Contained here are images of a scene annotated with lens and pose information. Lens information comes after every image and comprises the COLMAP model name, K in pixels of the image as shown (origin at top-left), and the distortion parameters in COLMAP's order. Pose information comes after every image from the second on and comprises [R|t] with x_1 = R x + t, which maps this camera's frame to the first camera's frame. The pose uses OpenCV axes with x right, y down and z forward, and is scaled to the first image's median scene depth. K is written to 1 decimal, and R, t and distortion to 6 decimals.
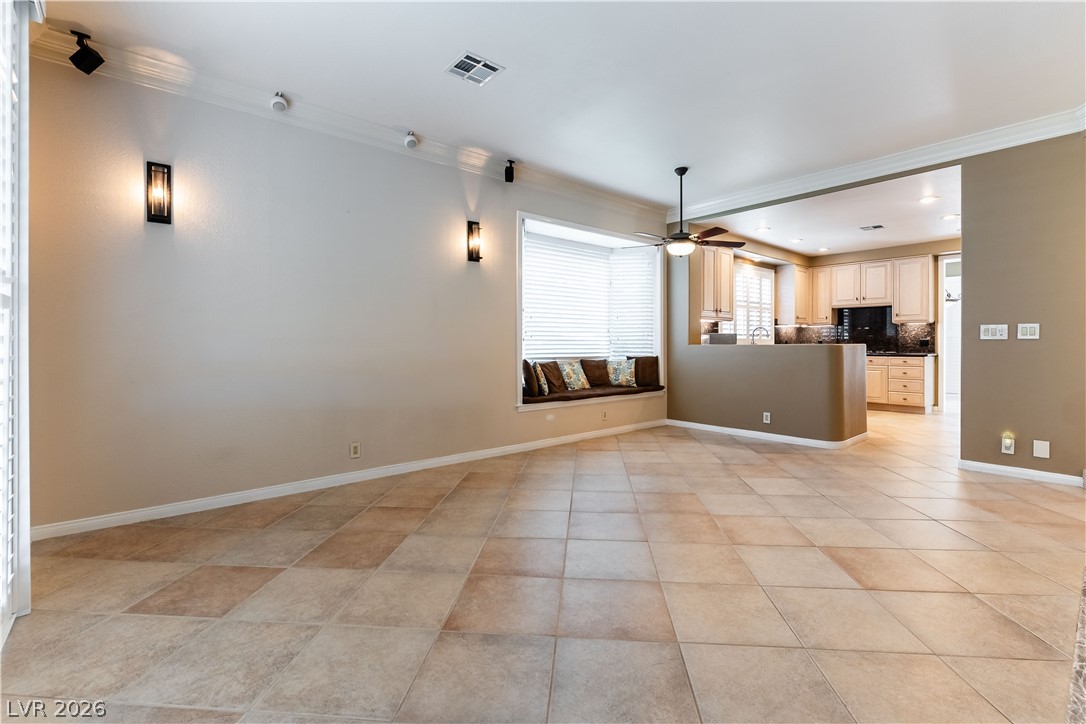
lens RADIAL K [[475.7, 0, 531.8], [0, 475.7, 347.1], [0, 0, 1]] dist [-0.004584, -0.000885]
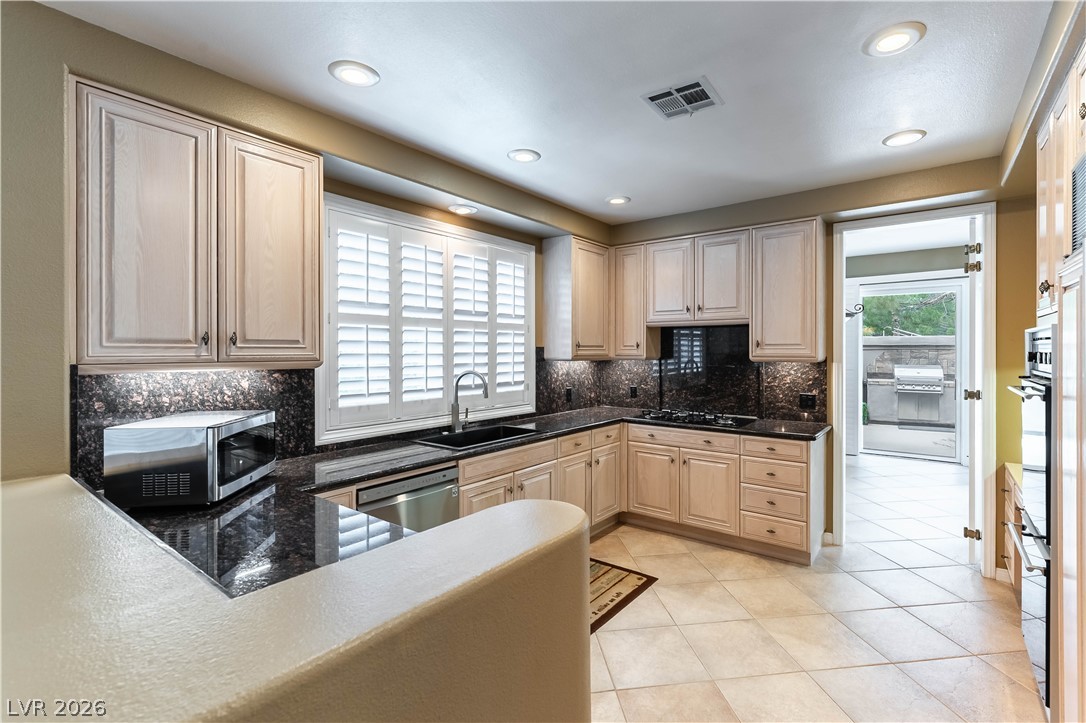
lens RADIAL K [[475.7, 0, 546.9], [0, 475.7, 354.8], [0, 0, 1]] dist [-0.004584, -0.000885]
pose [[0.979064, -0.000635, 0.203552, 0.456557], [0.000739, 1.000000, -0.000437, -0.055673], [-0.203551, 0.000579, 0.979064, 0.564406]]
